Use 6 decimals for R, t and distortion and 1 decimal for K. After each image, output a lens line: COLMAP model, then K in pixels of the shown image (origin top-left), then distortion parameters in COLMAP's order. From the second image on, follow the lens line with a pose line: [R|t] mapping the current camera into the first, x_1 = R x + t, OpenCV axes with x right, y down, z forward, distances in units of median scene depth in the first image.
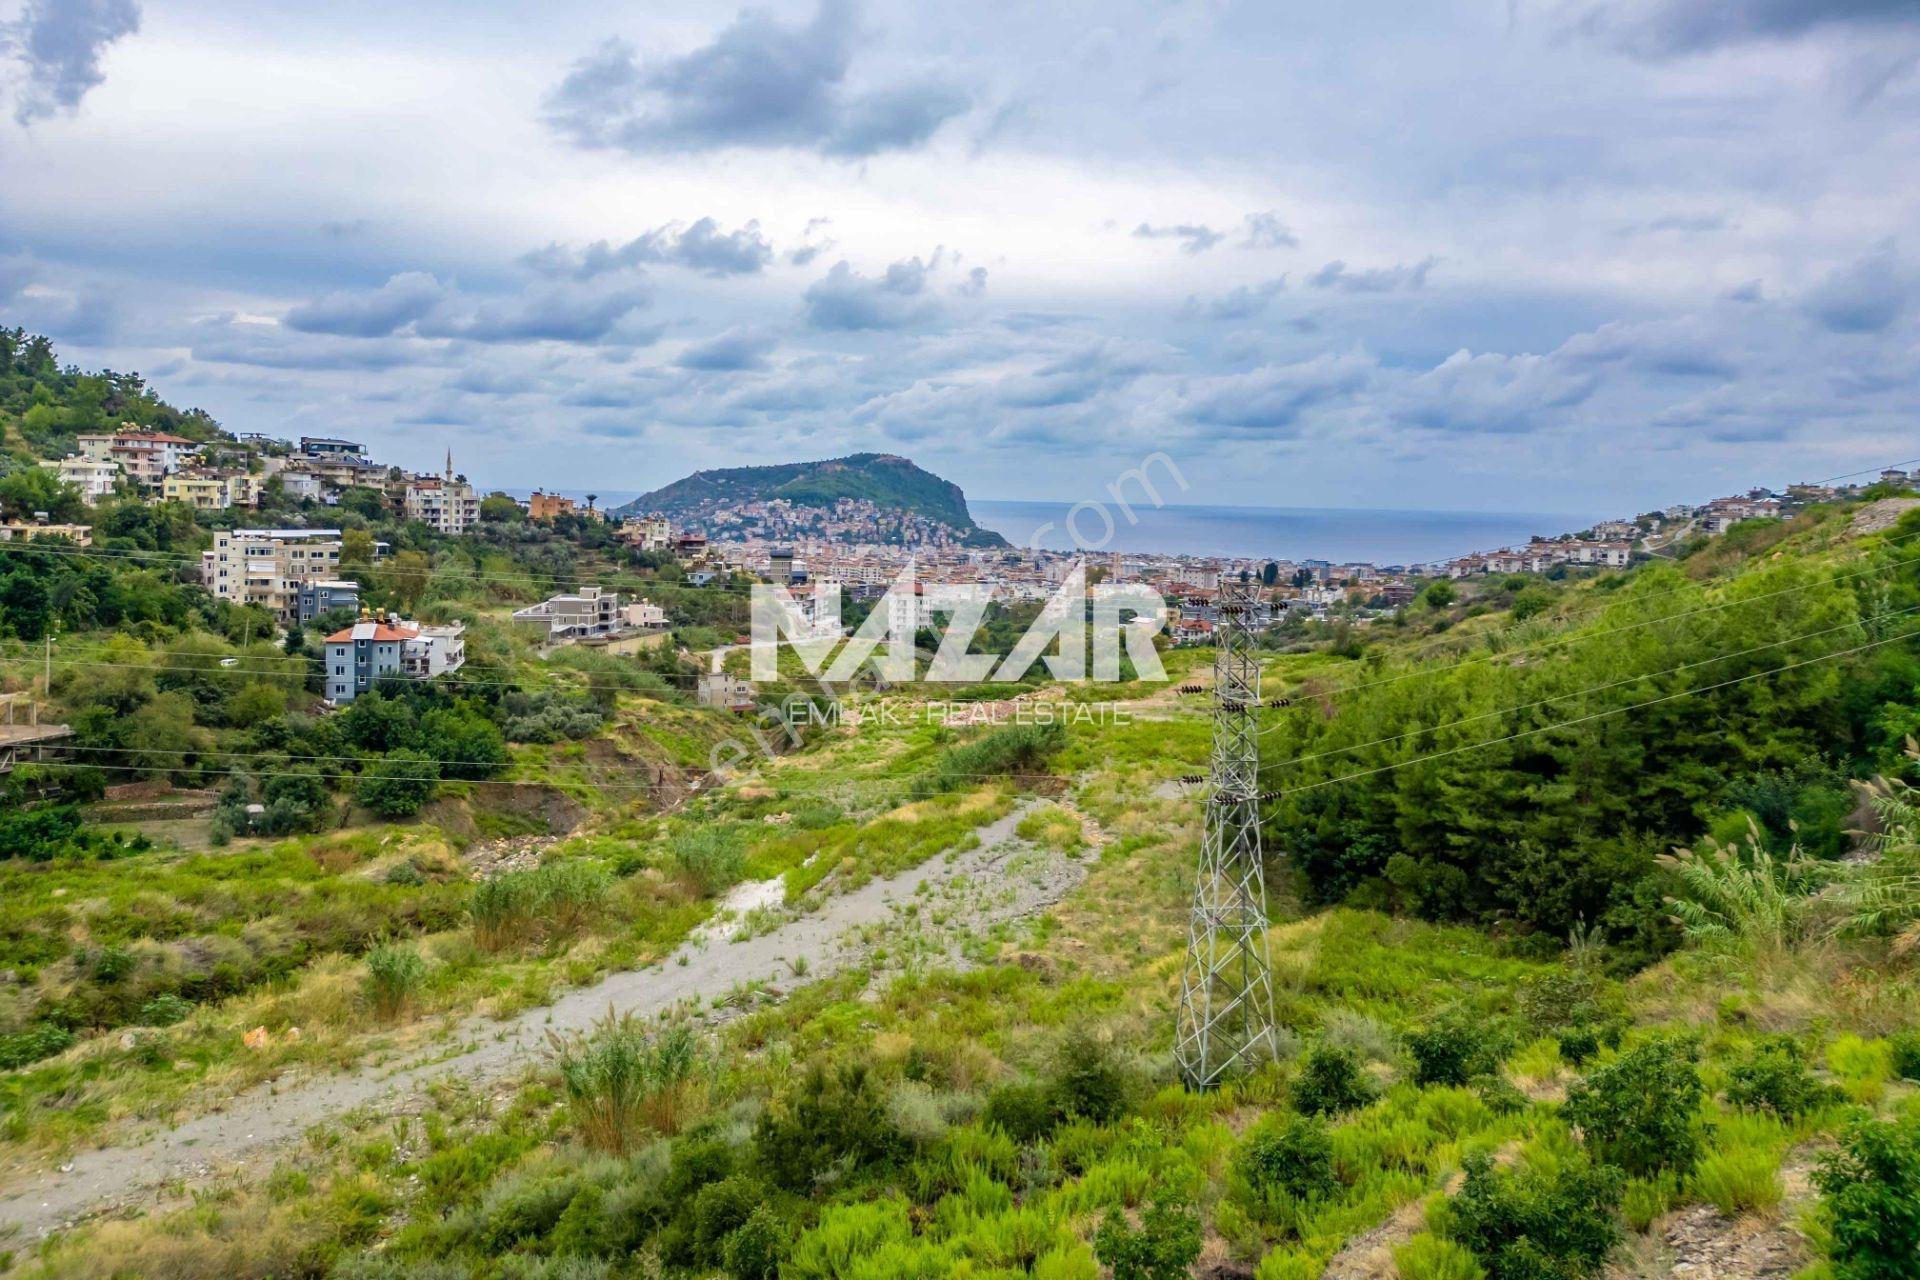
lens RADIAL K [[1331.1, 0, 960.5], [0, 1331.1, 532.6], [0, 0, 1]] dist [0.070276, -0.065012]
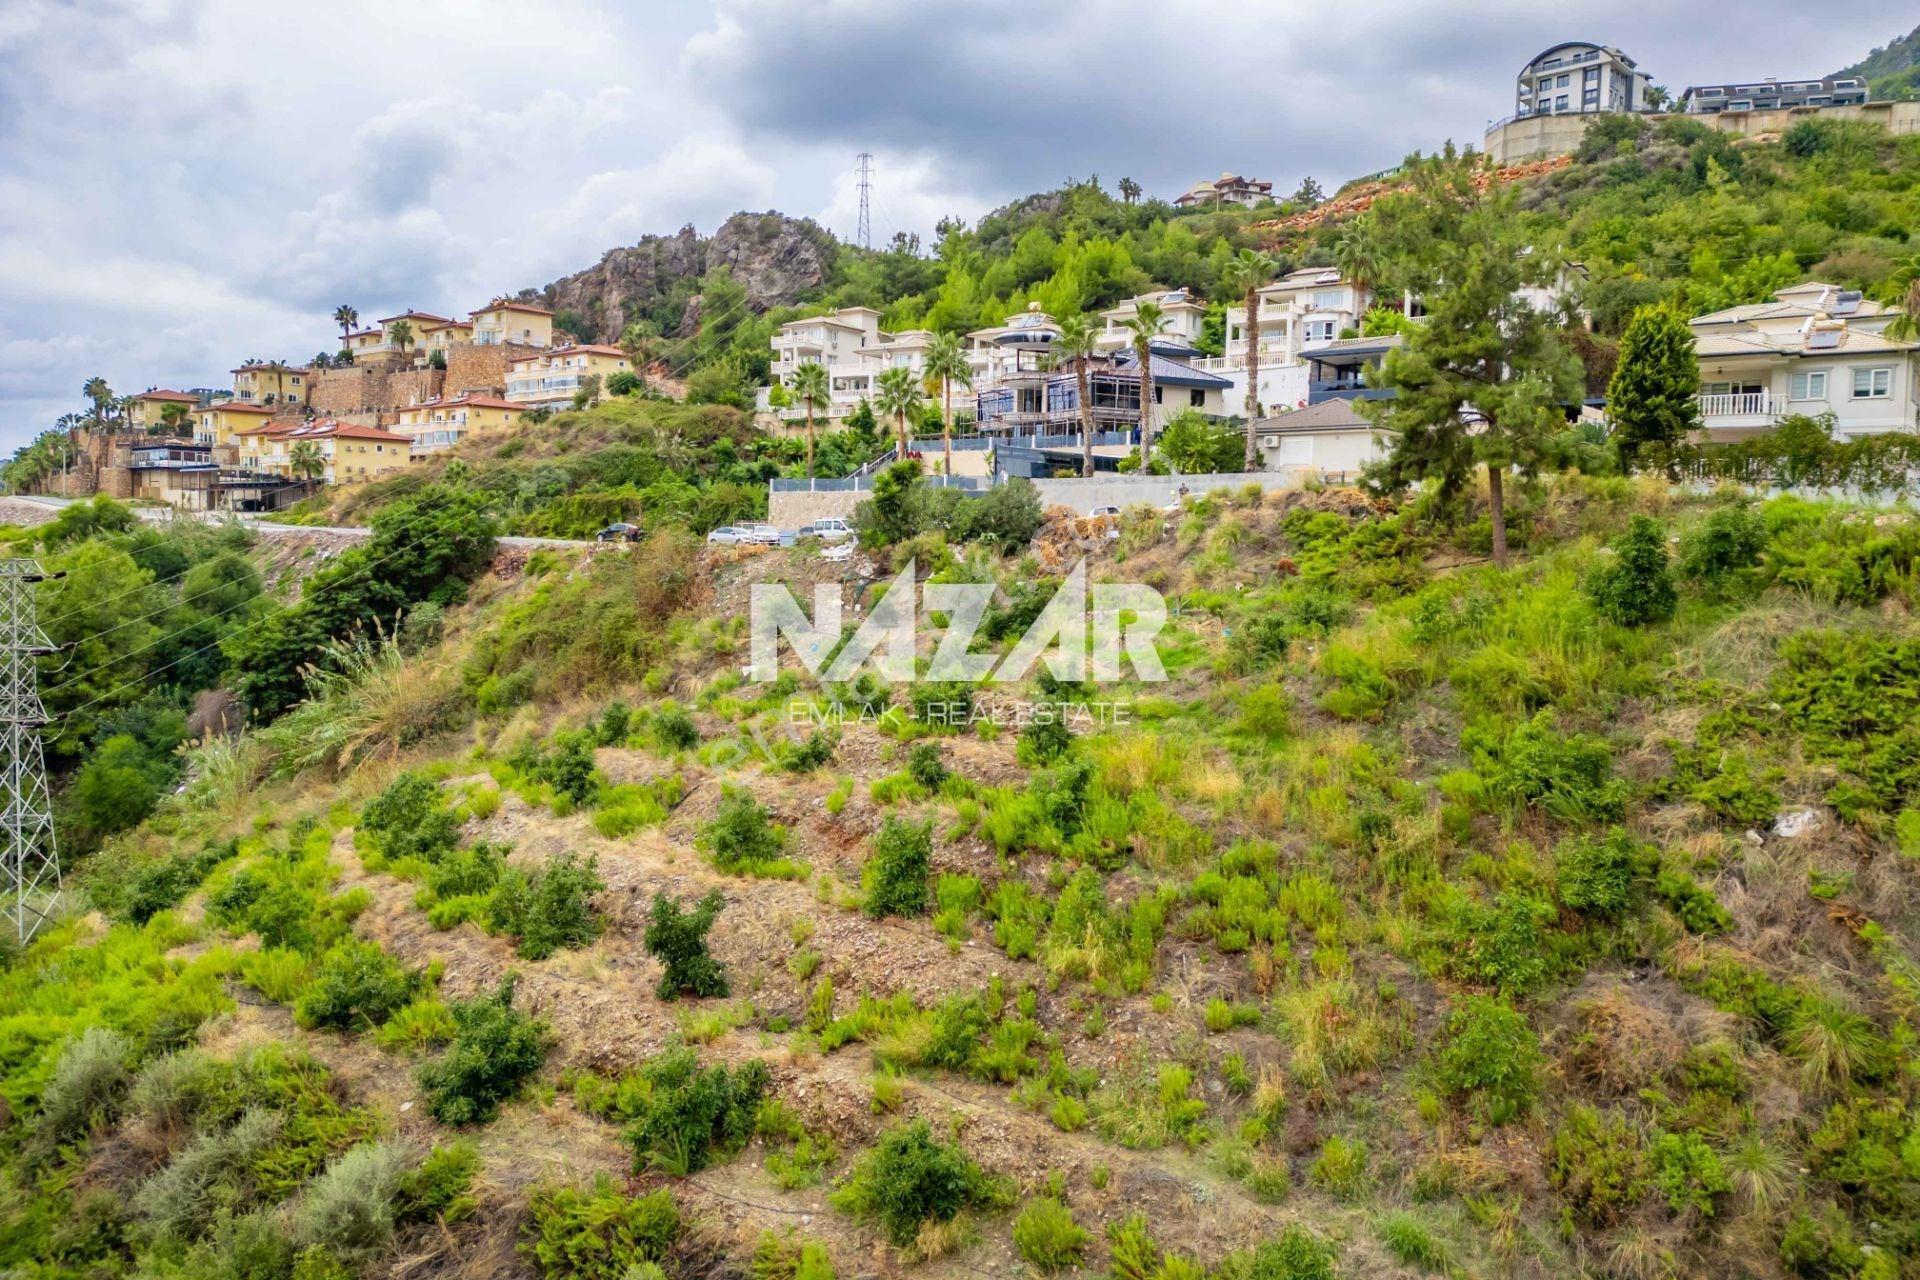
lens RADIAL K [[1331.1, 0, 962.3], [0, 1331.1, 622.3], [0, 0, 1]] dist [0.070276, -0.065012]
pose [[0.246083, -0.077480, 0.966147, -0.117881], [0.011852, 0.996966, 0.076933, 0.001281], [-0.969176, -0.007482, 0.246255, -0.027180]]
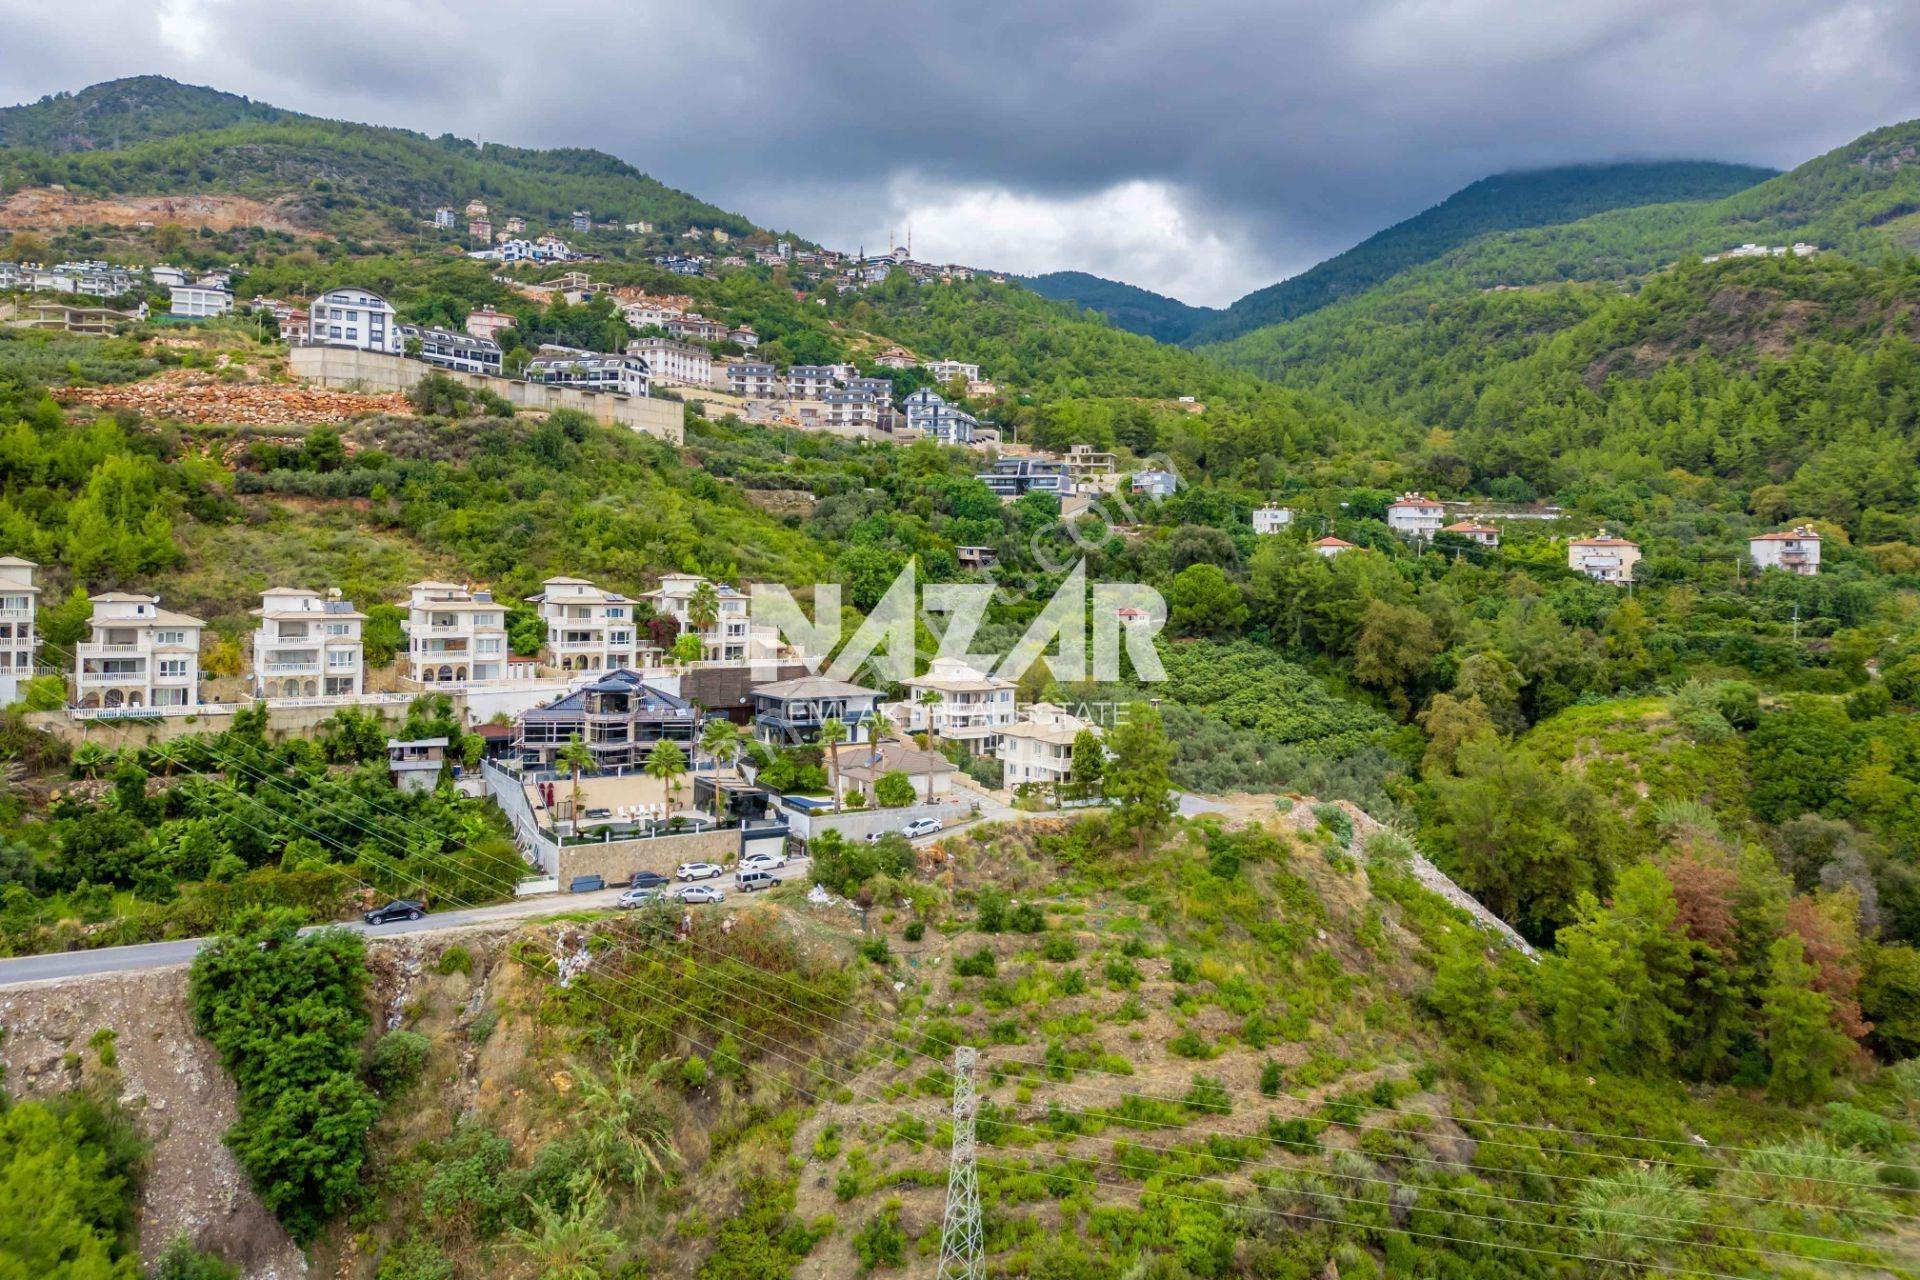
lens RADIAL K [[1331.1, 0, 957.6], [0, 1331.1, 610.5], [0, 0, 1]] dist [0.070276, -0.065012]
pose [[-0.832419, -0.051229, 0.551774, -0.129513], [-0.018552, 0.997736, 0.064645, -0.112734], [-0.553836, 0.043575, -0.831484, 0.392106]]
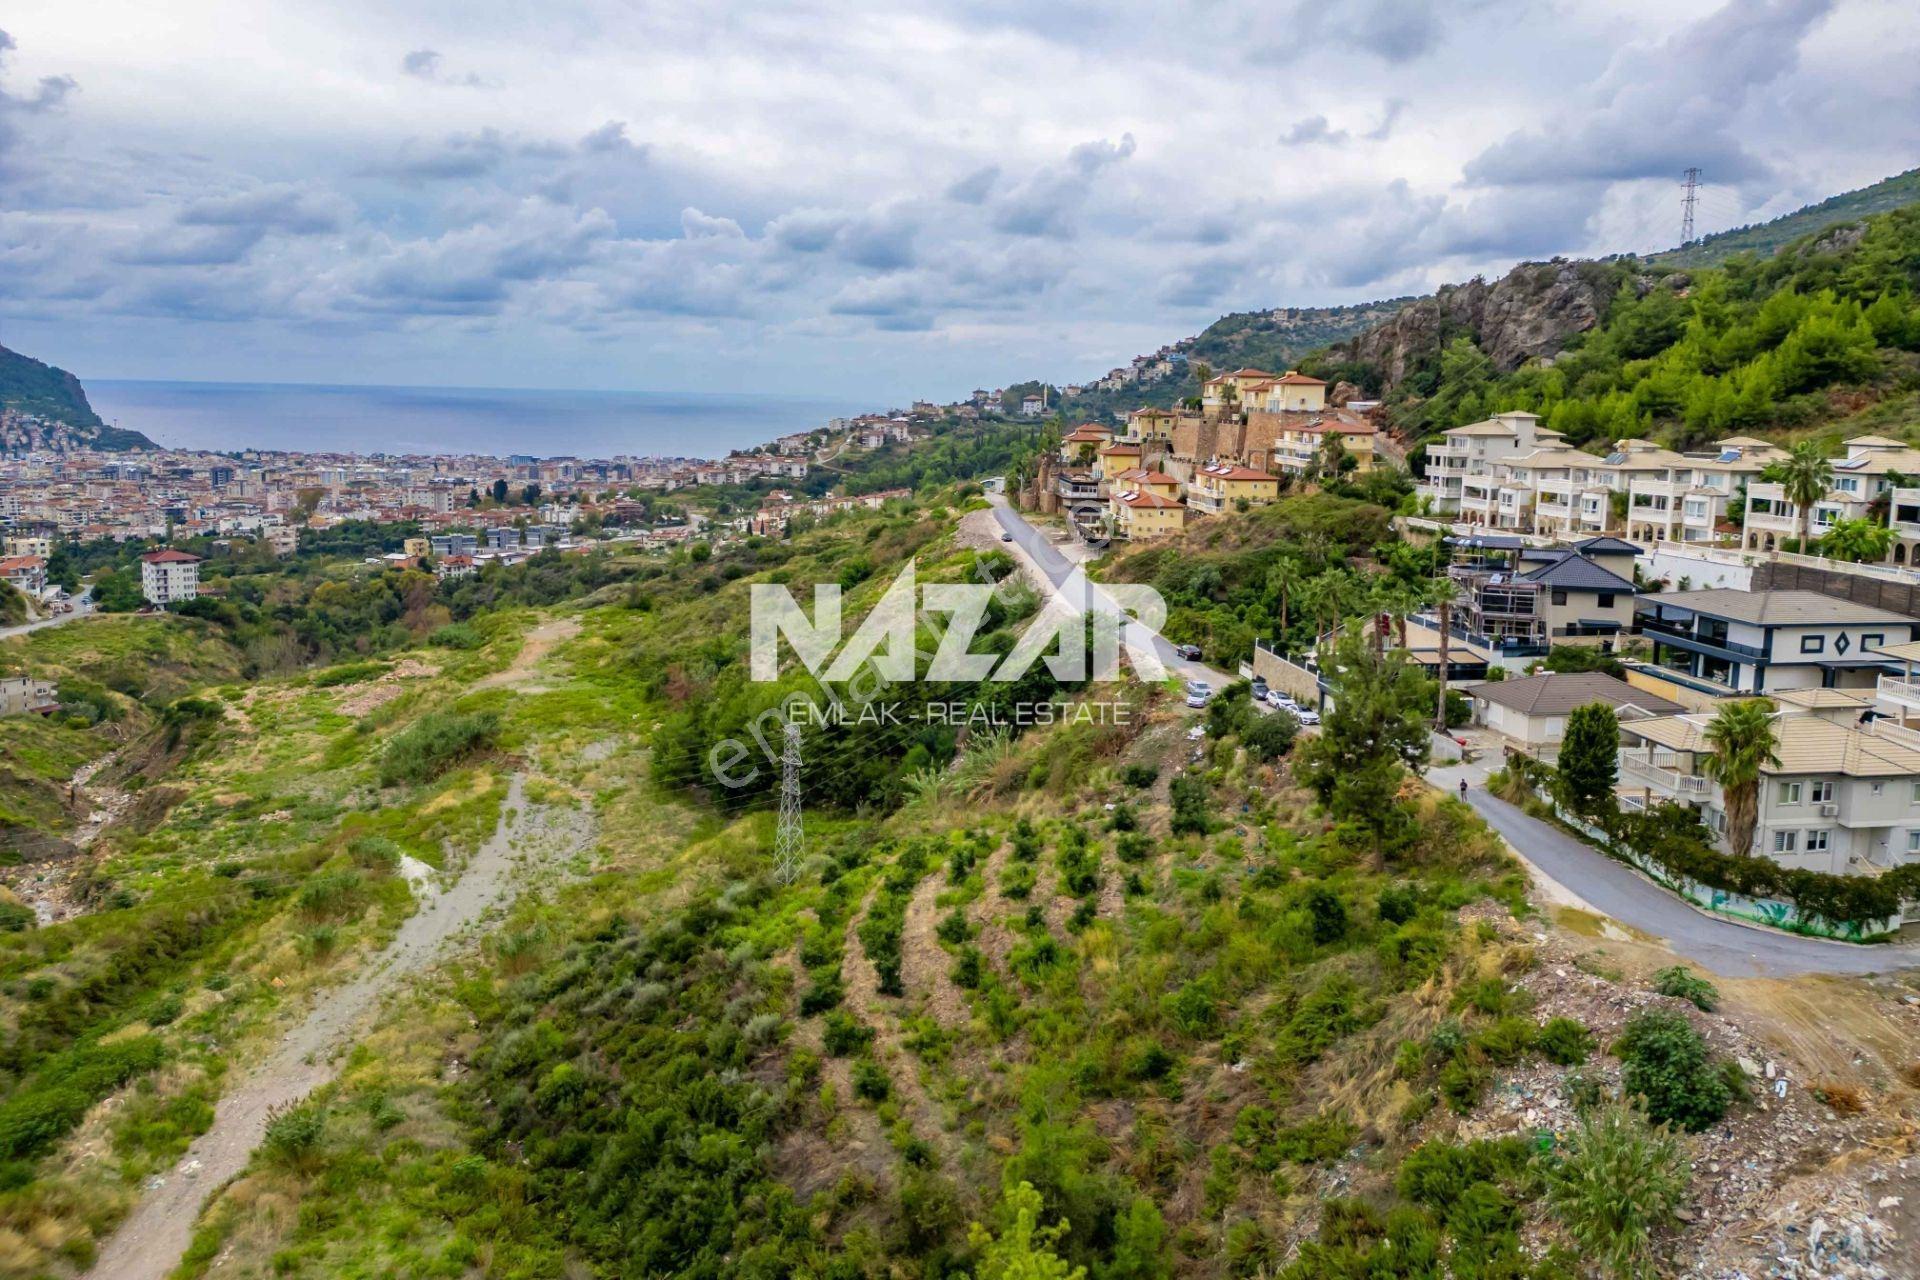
lens RADIAL K [[1331.1, 0, 974.6], [0, 1331.1, 570.5], [0, 0, 1]] dist [0.070276, -0.065012]
pose [[0.827421, -0.079439, 0.555936, -0.162791], [0.012915, 0.992374, 0.122582, -0.099980], [-0.561434, -0.094247, 0.822137, -0.250912]]
